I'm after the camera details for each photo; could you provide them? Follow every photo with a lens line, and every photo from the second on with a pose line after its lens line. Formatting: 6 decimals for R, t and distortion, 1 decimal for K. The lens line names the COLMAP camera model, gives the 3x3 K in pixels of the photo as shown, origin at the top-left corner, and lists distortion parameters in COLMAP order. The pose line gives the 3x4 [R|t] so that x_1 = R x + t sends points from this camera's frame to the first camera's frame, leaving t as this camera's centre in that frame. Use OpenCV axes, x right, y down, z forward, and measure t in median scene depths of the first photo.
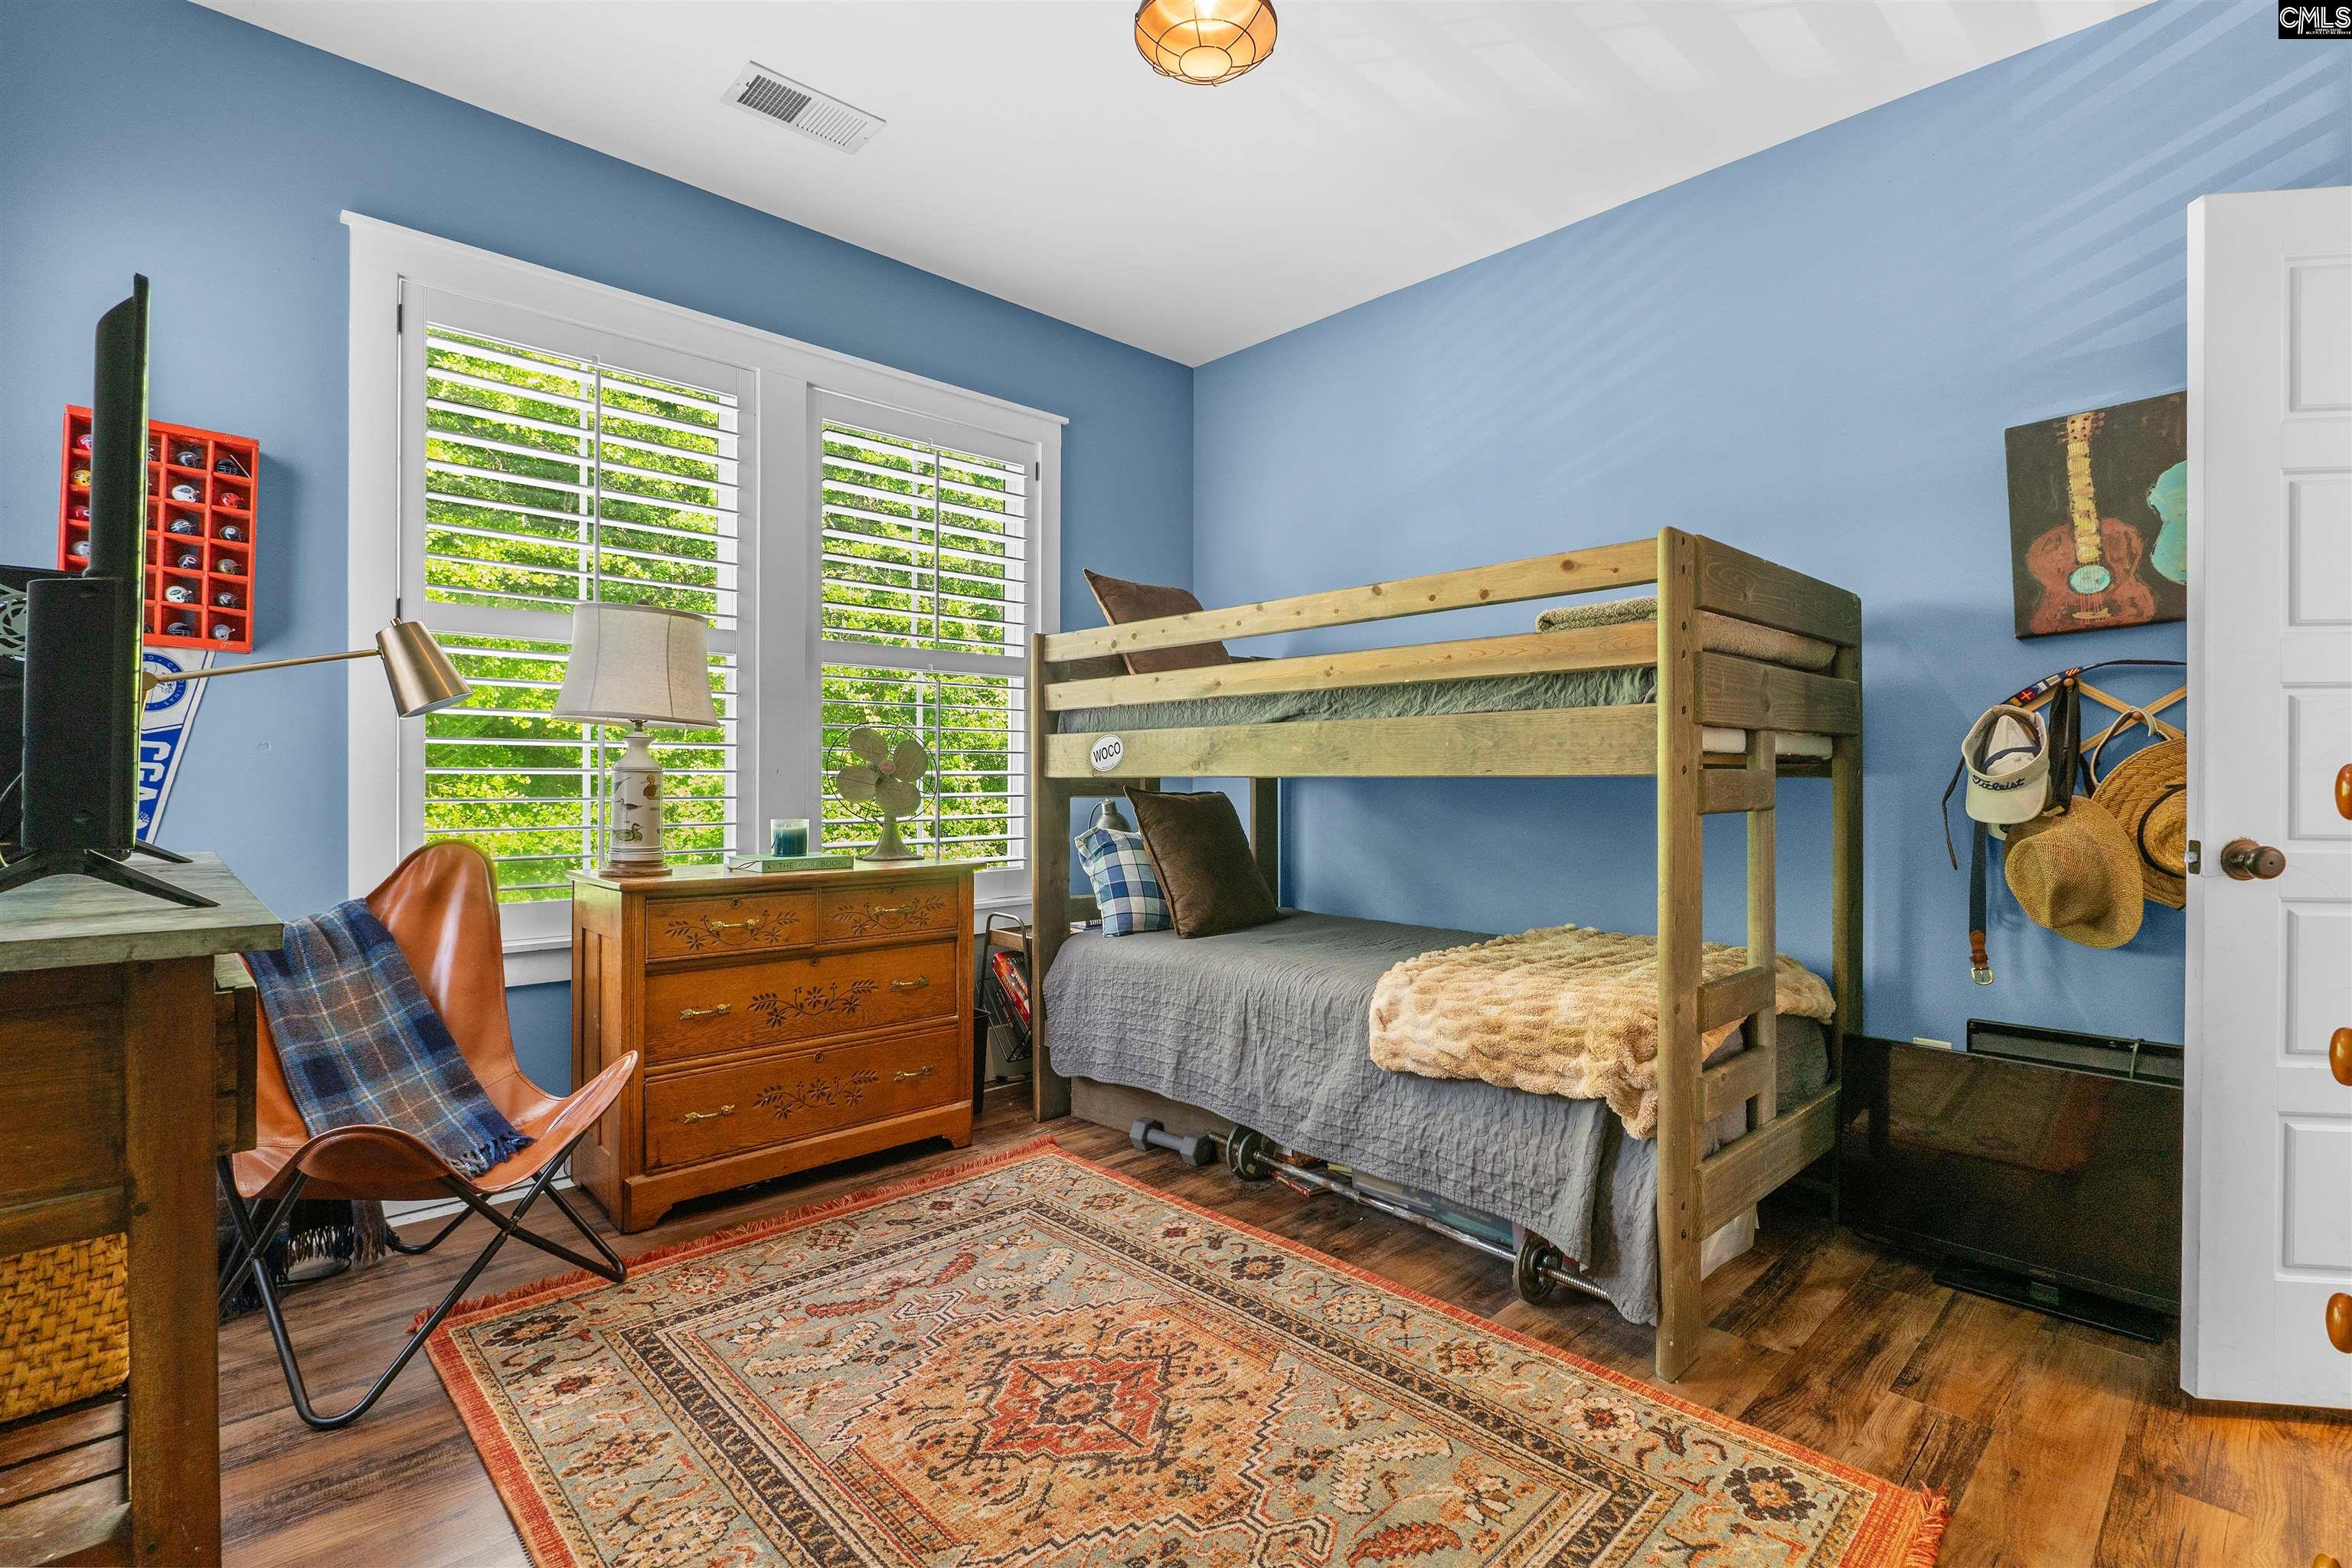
lens RADIAL K [[1090.9, 0, 1169.6], [0, 1090.9, 793.4], [0, 0, 1]] dist [-0.004479, -0.000304]
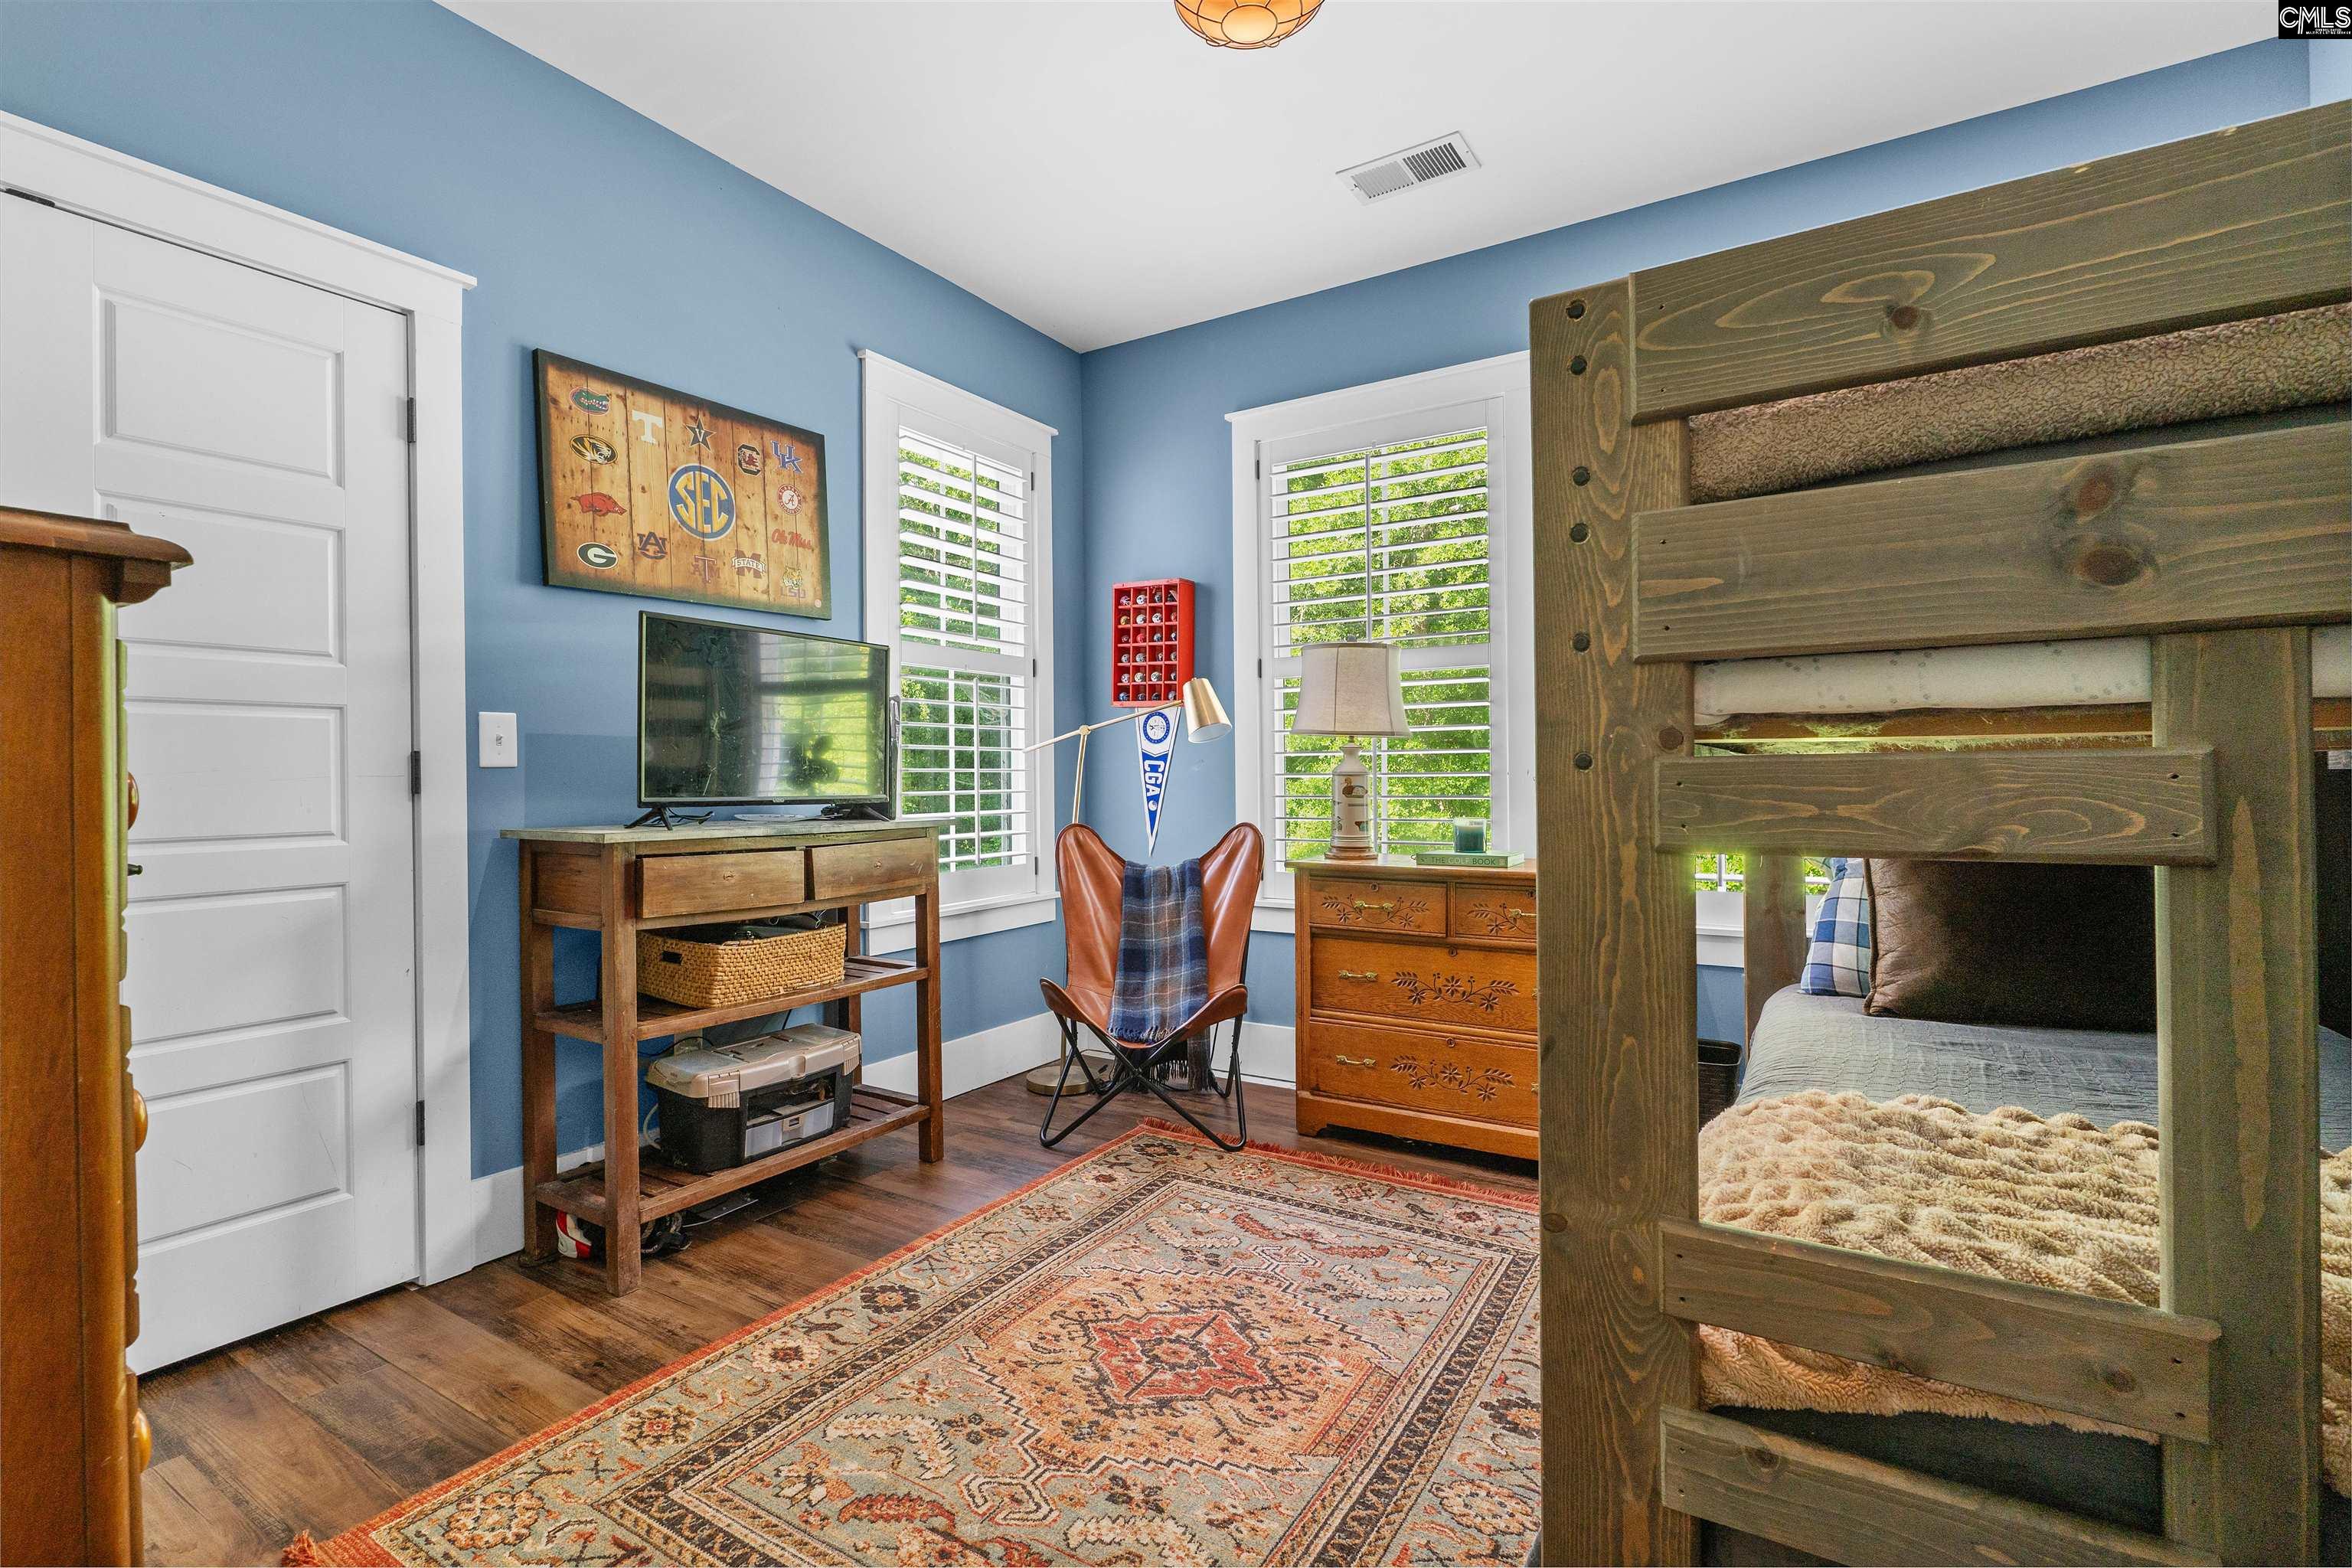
lens RADIAL K [[1090.9, 0, 1169.6], [0, 1090.9, 793.4], [0, 0, 1]] dist [-0.004479, -0.000304]
pose [[0.237325, 0.006636, -0.971408, 0.784985], [-0.004595, 0.999973, 0.005708, -0.005251], [0.971420, 0.003109, 0.237349, 0.594215]]
